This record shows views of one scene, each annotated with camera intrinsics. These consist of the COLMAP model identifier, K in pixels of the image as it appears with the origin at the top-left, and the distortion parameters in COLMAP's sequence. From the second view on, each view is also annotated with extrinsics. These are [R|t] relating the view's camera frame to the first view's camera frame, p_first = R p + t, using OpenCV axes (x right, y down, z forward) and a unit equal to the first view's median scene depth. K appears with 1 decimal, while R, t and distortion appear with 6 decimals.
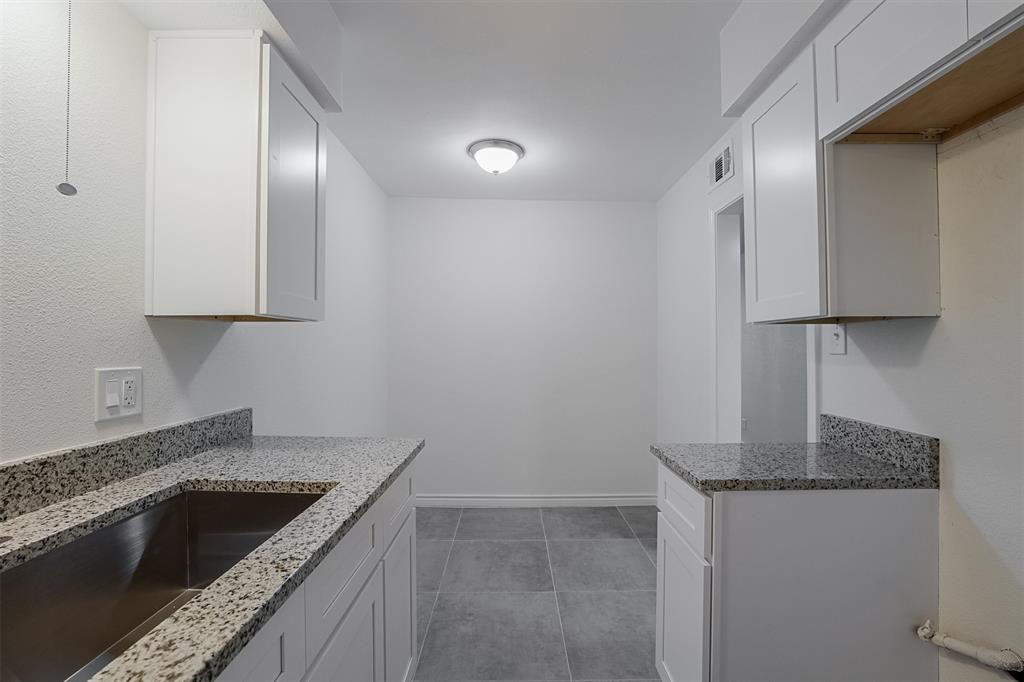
lens RADIAL K [[530.4, 0, 512.0], [0, 530.4, 341.0], [0, 0, 1]] dist [-0.003744, 0.000691]
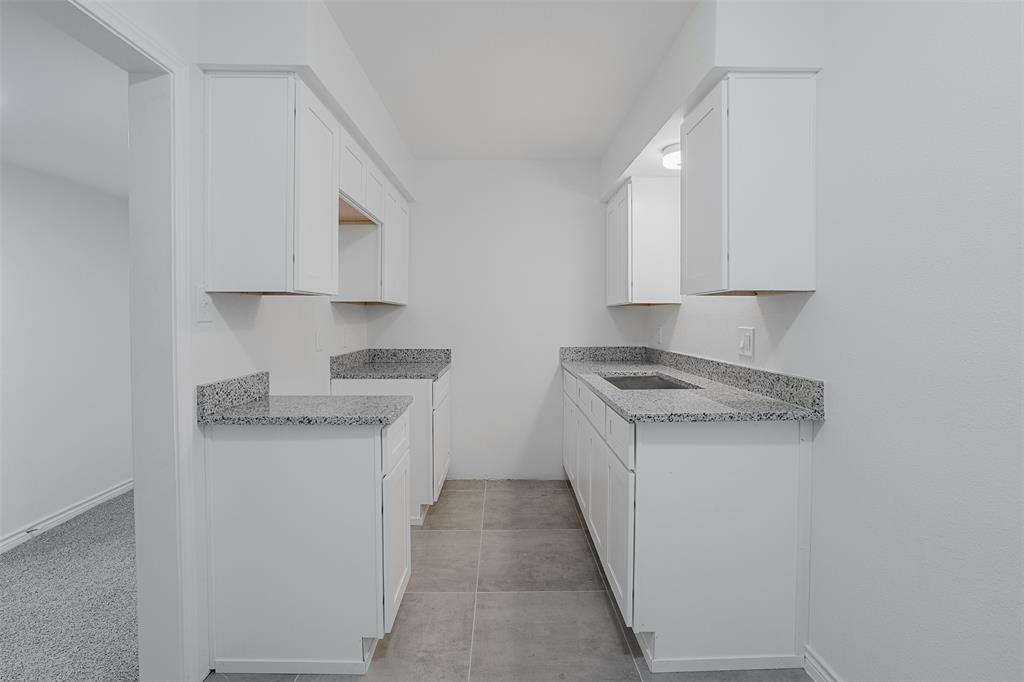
lens RADIAL K [[469.6, 0, 512.2], [0, 469.6, 305.2], [0, 0, 1]] dist [-0.000091, 0.000104]
pose [[-0.999915, -0.002654, -0.012784, 0.060992], [-0.002232, 0.999456, -0.032912, 0.025708], [0.012865, -0.032881, -0.999376, 2.221606]]
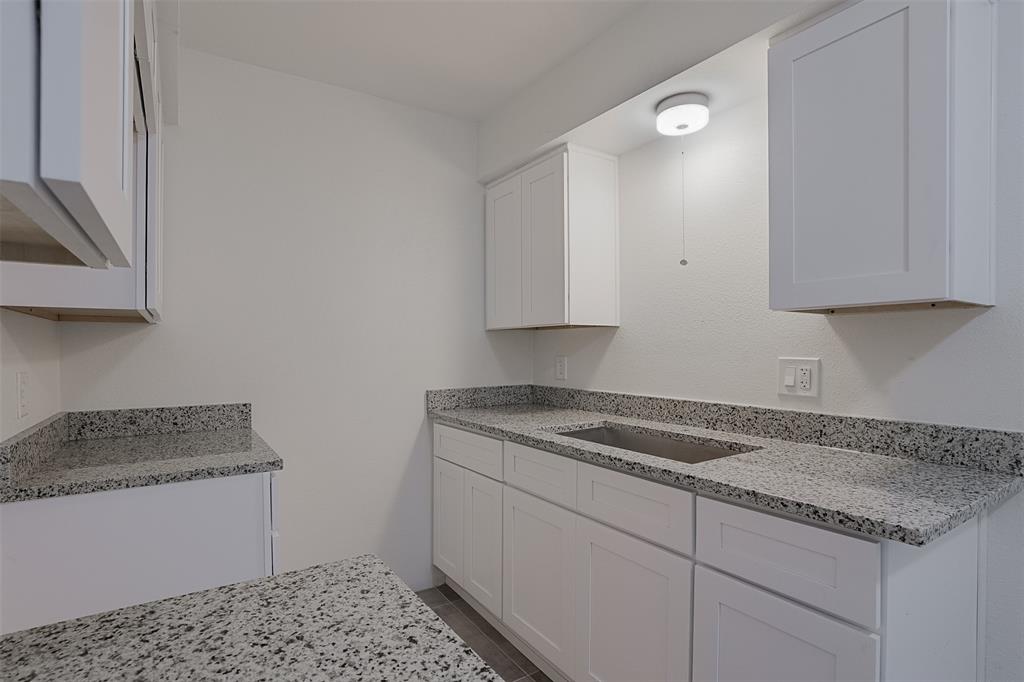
lens RADIAL K [[530.4, 0, 512.0], [0, 530.4, 341.0], [0, 0, 1]] dist [-0.003744, 0.000691]
pose [[-0.854923, -0.006082, -0.518720, 0.469894], [0.003539, 0.999840, -0.017556, 0.025349], [0.518743, -0.016844, -0.854764, 1.509439]]
